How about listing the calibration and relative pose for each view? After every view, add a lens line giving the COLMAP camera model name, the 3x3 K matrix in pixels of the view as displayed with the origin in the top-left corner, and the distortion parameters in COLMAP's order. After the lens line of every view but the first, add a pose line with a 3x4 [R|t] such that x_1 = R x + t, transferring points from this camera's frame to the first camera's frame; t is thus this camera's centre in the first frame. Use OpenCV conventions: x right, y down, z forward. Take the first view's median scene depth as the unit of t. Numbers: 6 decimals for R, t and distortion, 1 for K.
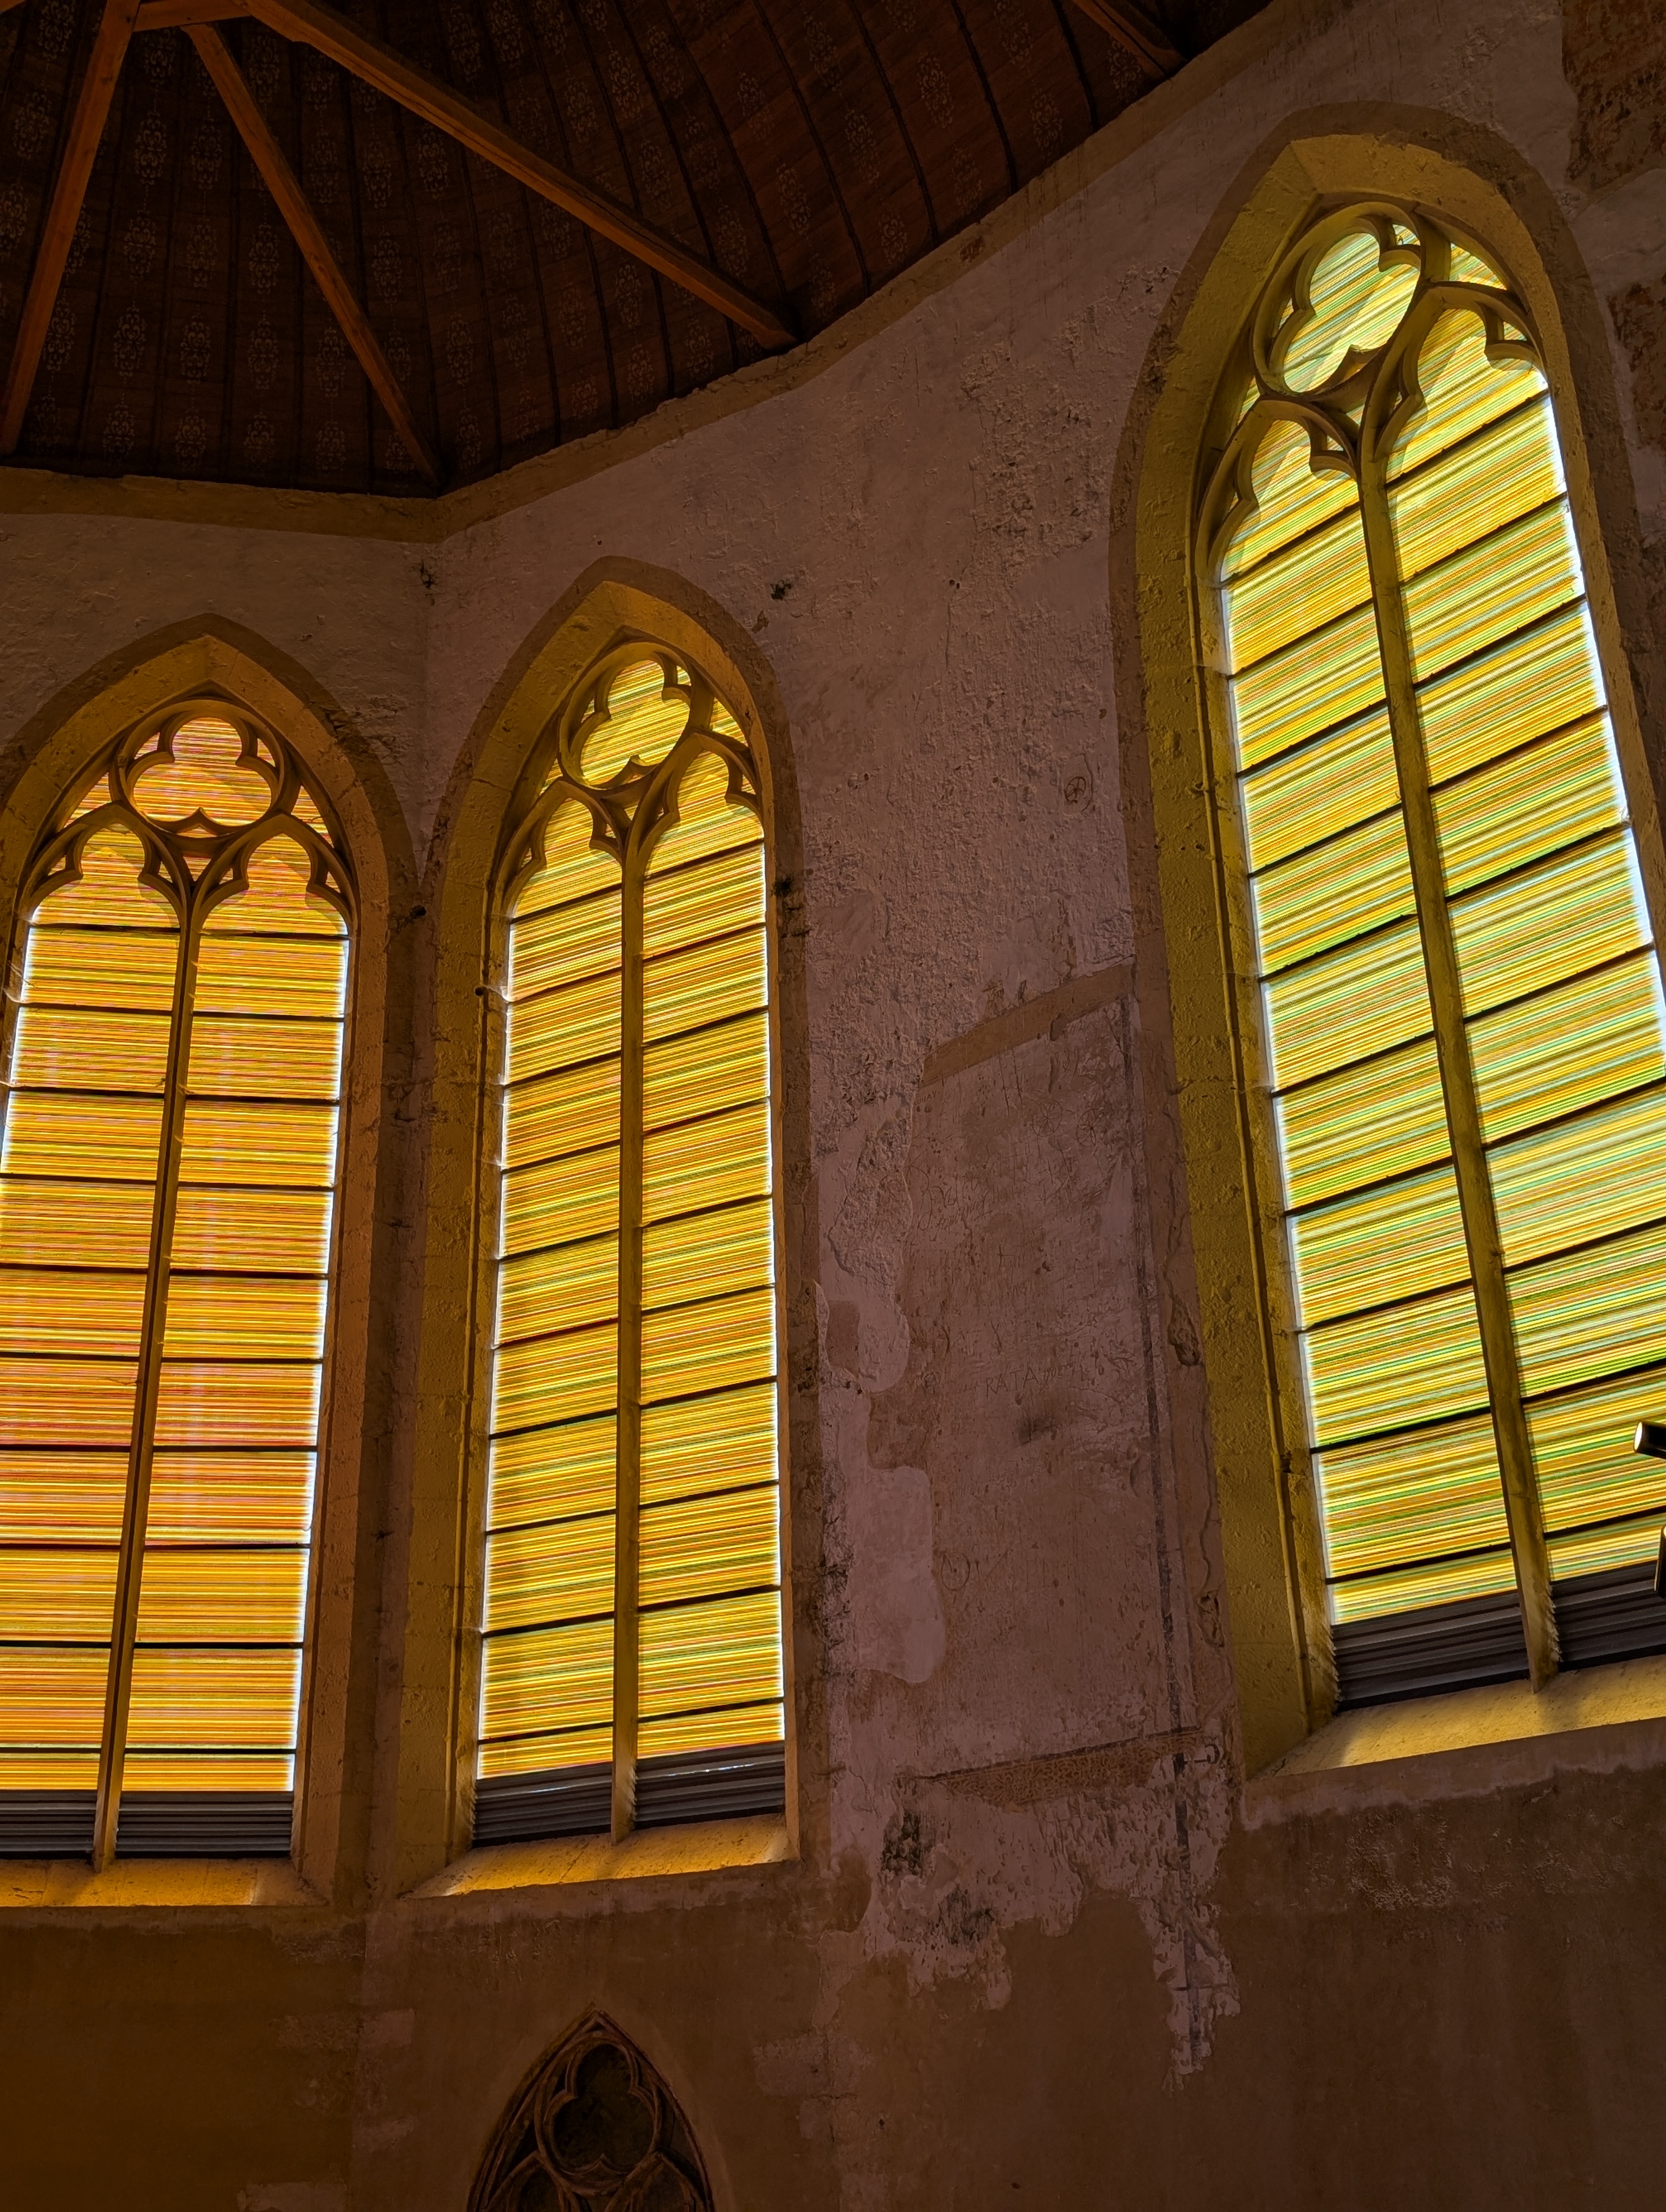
lens RADIAL K [[2474.3, 0, 807.0], [0, 2474.3, 1131.1], [0, 0, 1]] dist [0.189424, -0.687419]
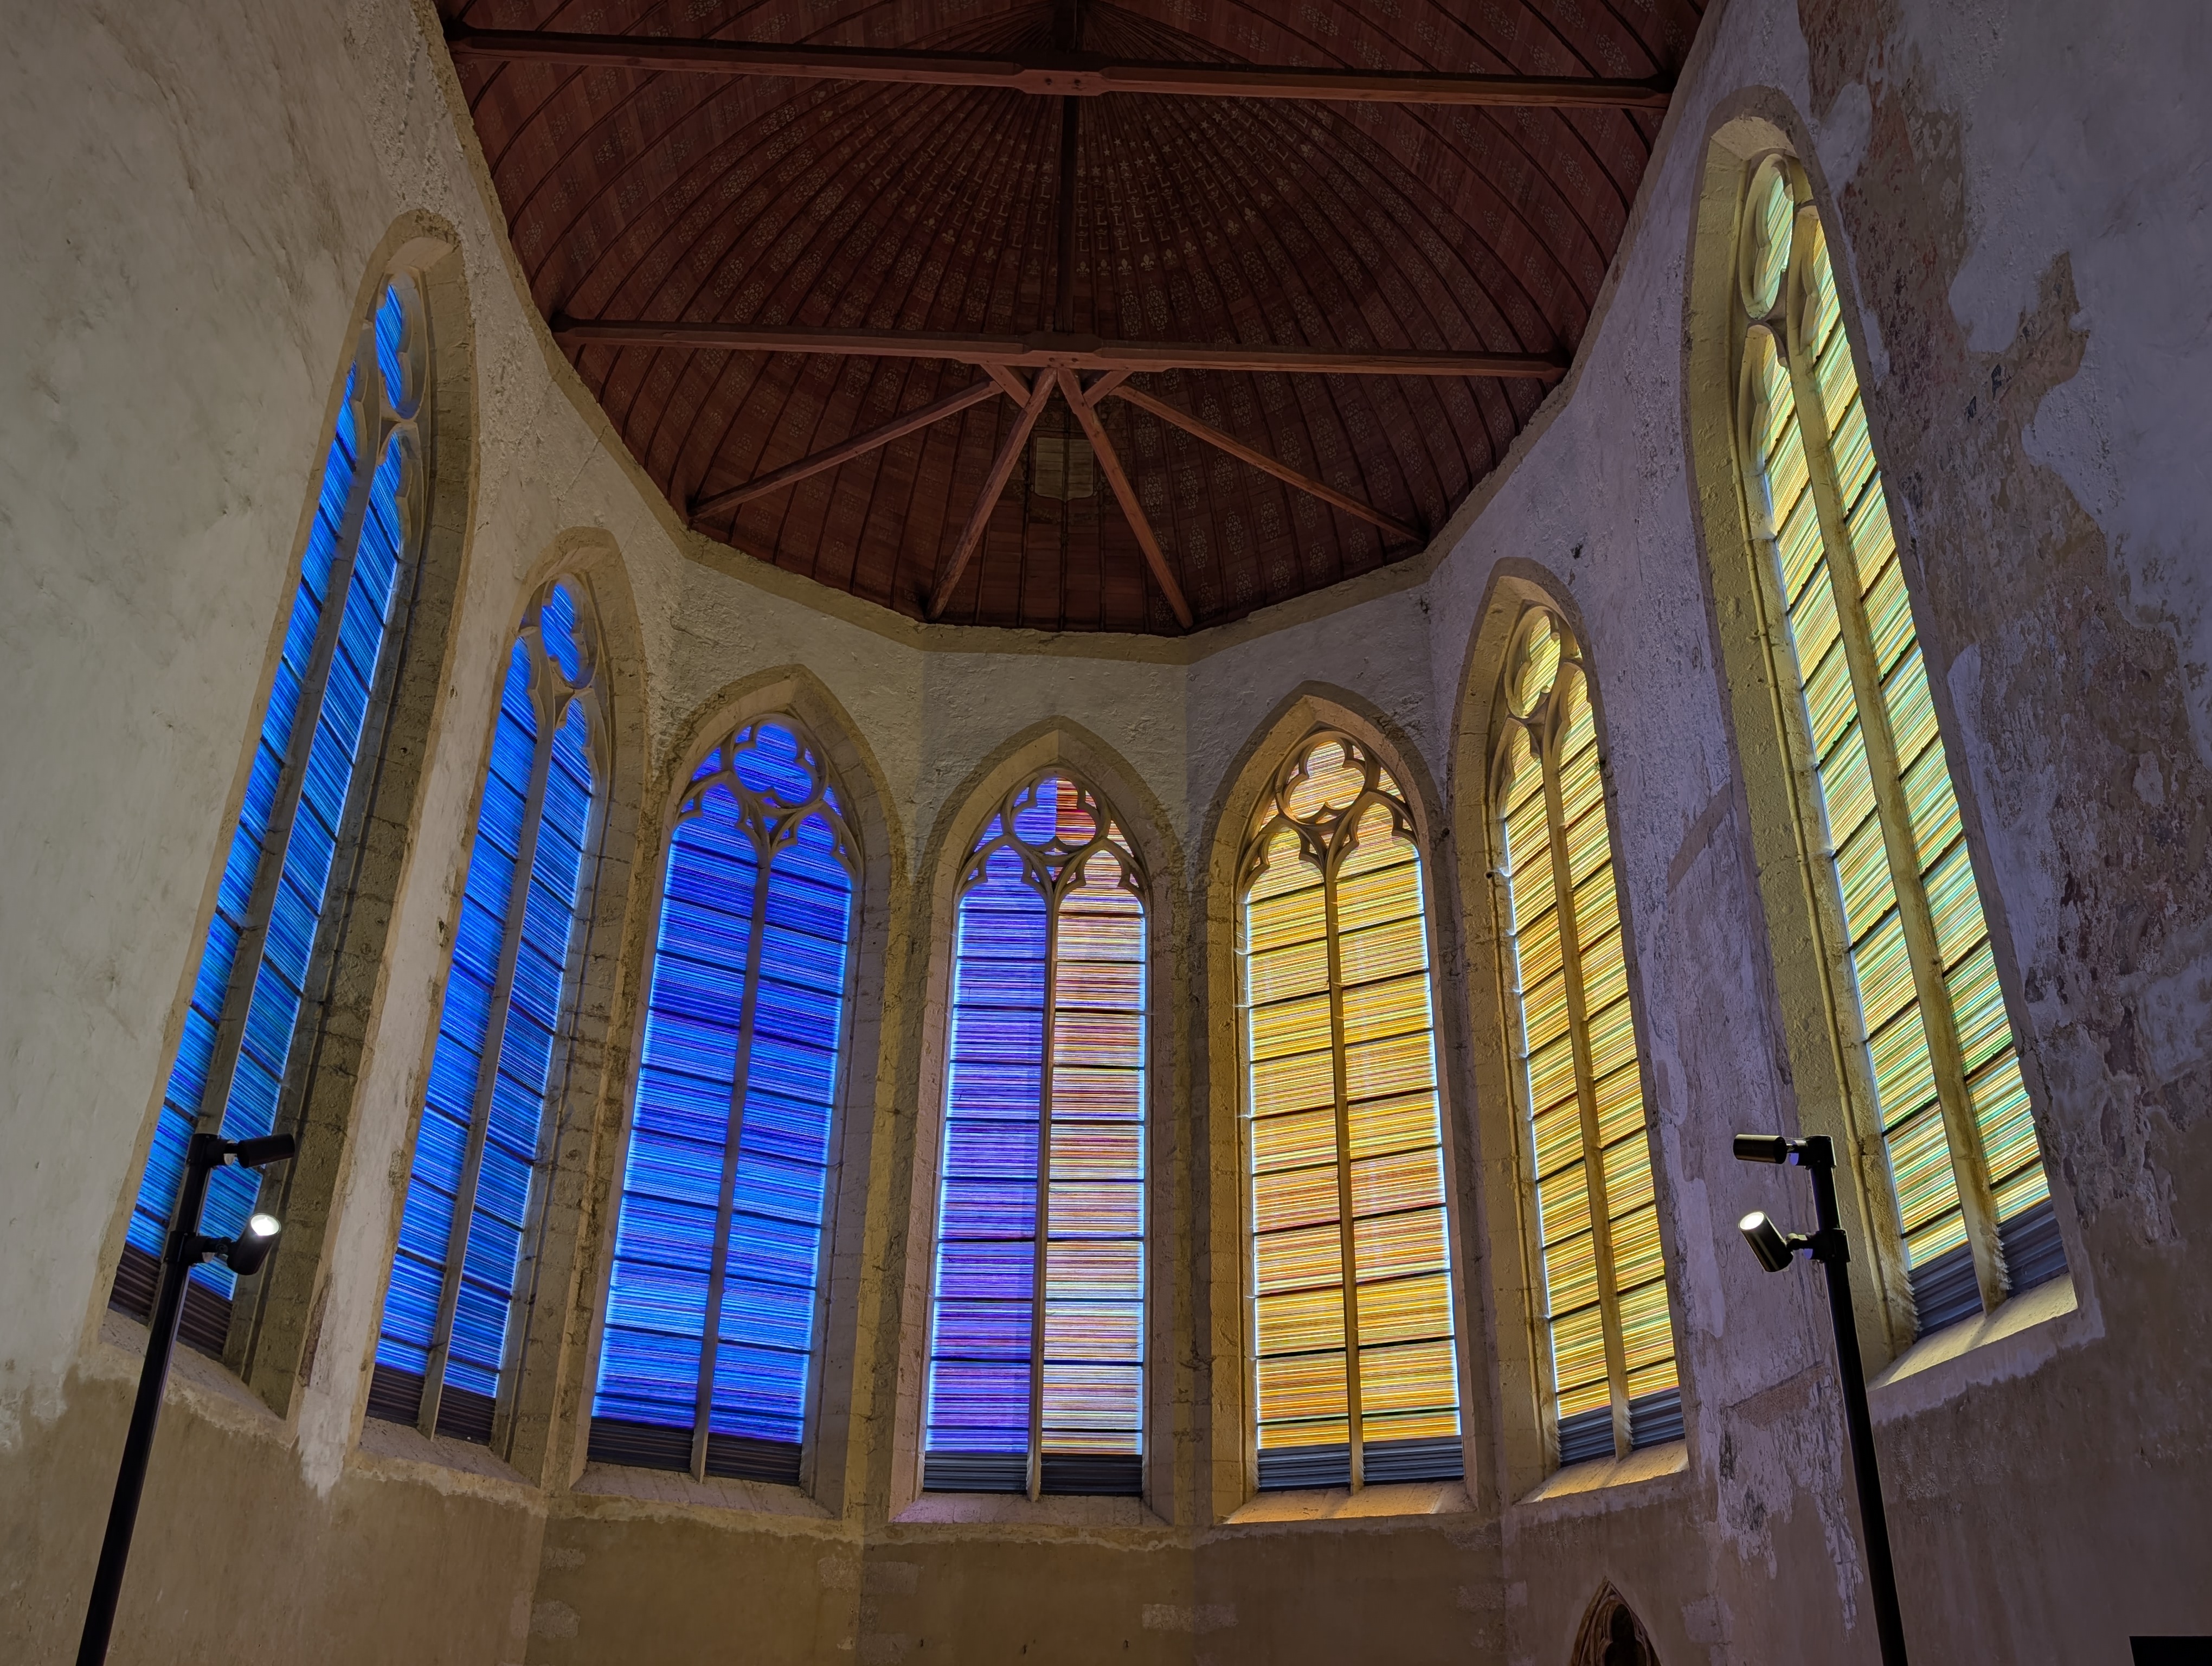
lens RADIAL K [[1839.4, 0, 1108.5], [0, 1839.4, 837.3], [0, 0, 1]] dist [0.085421, -0.160299]
pose [[0.734031, -0.269654, -0.623285, 0.415555], [0.249208, 0.960716, -0.122151, -0.000551], [0.631738, -0.065665, 0.772396, 0.017797]]
